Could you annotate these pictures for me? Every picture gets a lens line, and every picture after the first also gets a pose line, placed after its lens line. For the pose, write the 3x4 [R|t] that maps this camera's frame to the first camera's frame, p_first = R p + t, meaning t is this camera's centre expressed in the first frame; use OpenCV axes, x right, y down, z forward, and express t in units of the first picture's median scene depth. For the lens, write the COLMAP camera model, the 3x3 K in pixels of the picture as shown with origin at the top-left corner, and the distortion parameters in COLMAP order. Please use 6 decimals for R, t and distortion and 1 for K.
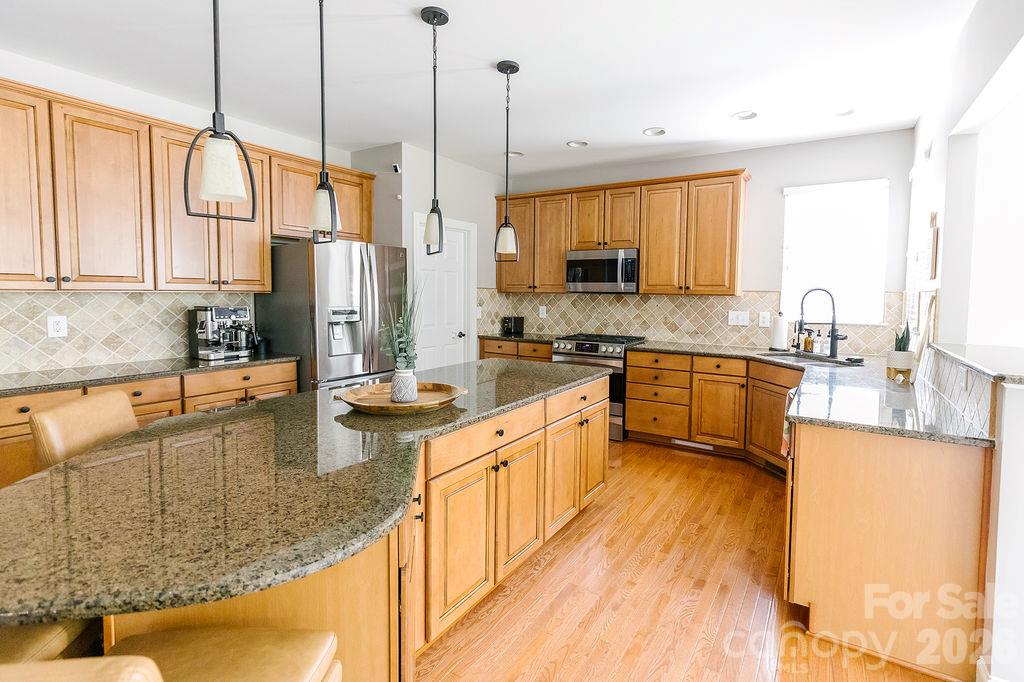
lens RADIAL K [[482.6, 0, 513.0], [0, 482.6, 322.3], [0, 0, 1]] dist [0.000679, -0.000285]
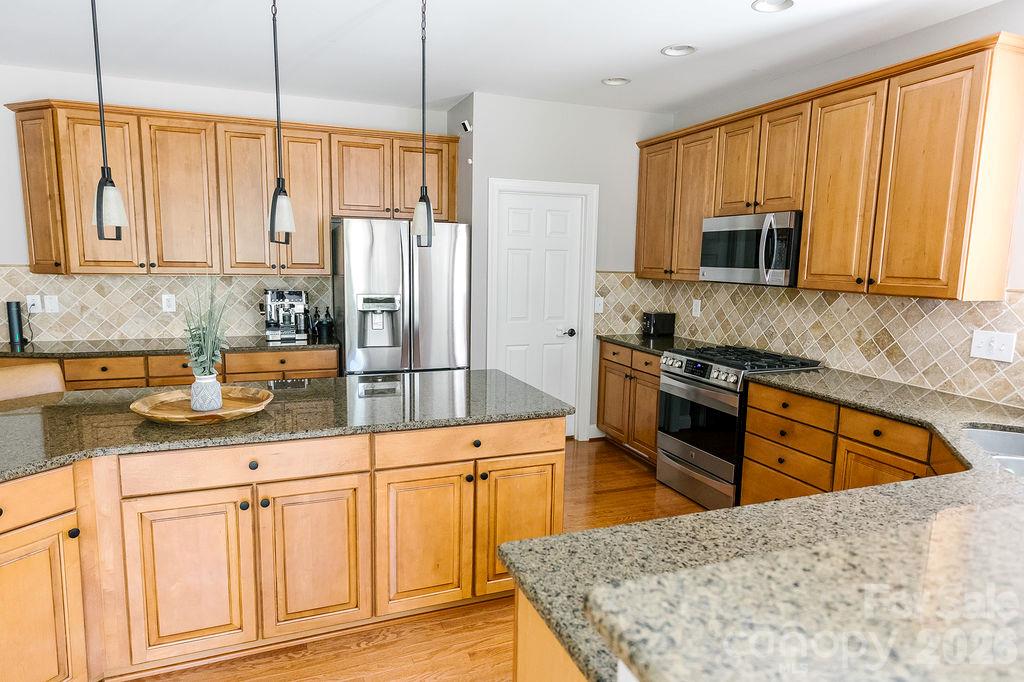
lens RADIAL K [[584.8, 0, 512.0], [0, 584.8, 341.0], [0, 0, 1]] dist [-0.003012, -0.000608]
pose [[0.801402, 0.087113, -0.591748, 0.430714], [-0.045914, 0.995378, 0.084350, -0.041284], [0.596361, -0.040429, 0.801698, 0.227451]]
